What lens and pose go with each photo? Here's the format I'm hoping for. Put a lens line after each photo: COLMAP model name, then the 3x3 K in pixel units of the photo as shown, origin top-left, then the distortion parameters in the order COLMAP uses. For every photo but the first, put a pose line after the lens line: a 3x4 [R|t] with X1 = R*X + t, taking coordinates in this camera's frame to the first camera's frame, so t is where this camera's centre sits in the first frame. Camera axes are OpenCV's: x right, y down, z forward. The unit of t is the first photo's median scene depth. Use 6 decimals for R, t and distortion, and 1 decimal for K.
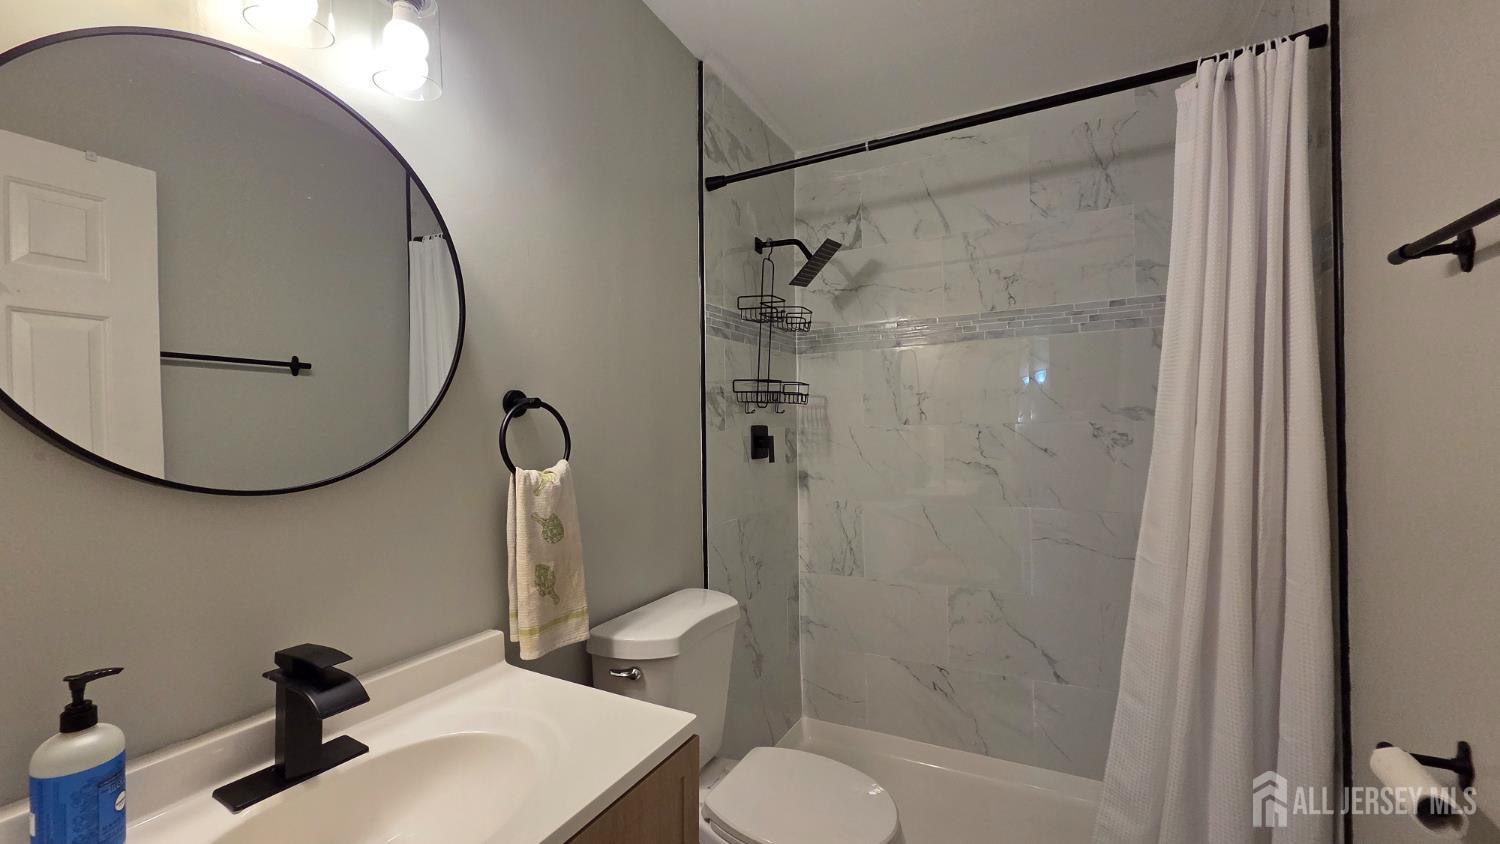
lens RADIAL K [[613.2, 0, 751.2], [0, 613.2, 418.0], [0, 0, 1]] dist [0.003689, -0.000202]
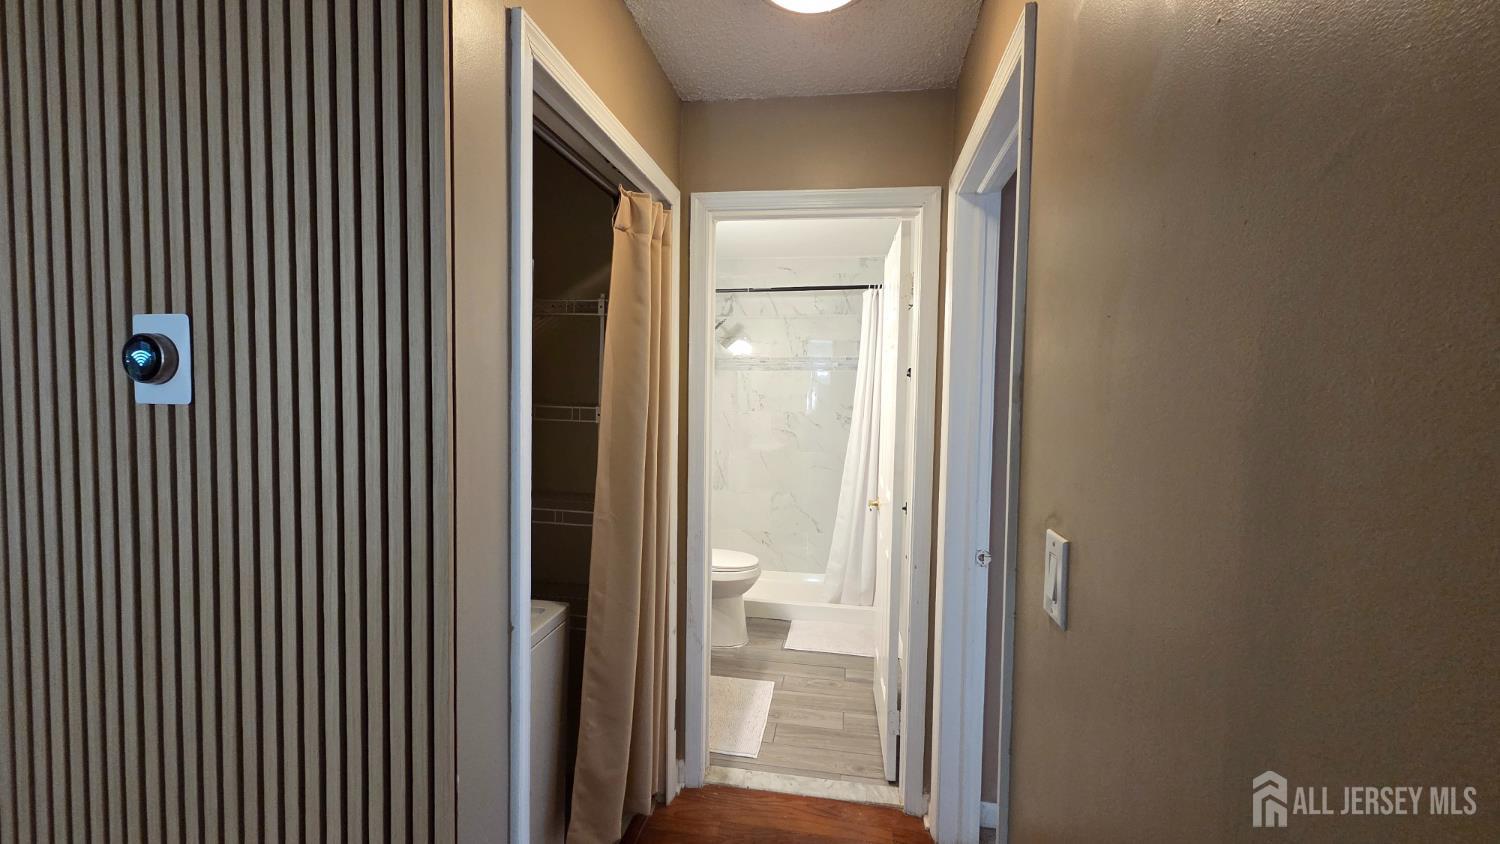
lens RADIAL K [[613.2, 0, 749.0], [0, 613.2, 422.2], [0, 0, 1]] dist [0.003689, -0.000202]
pose [[0.953066, 0.014931, 0.302395, -0.376900], [-0.031813, 0.998193, 0.050978, -0.055298], [-0.301087, -0.058206, 0.951819, -0.922961]]
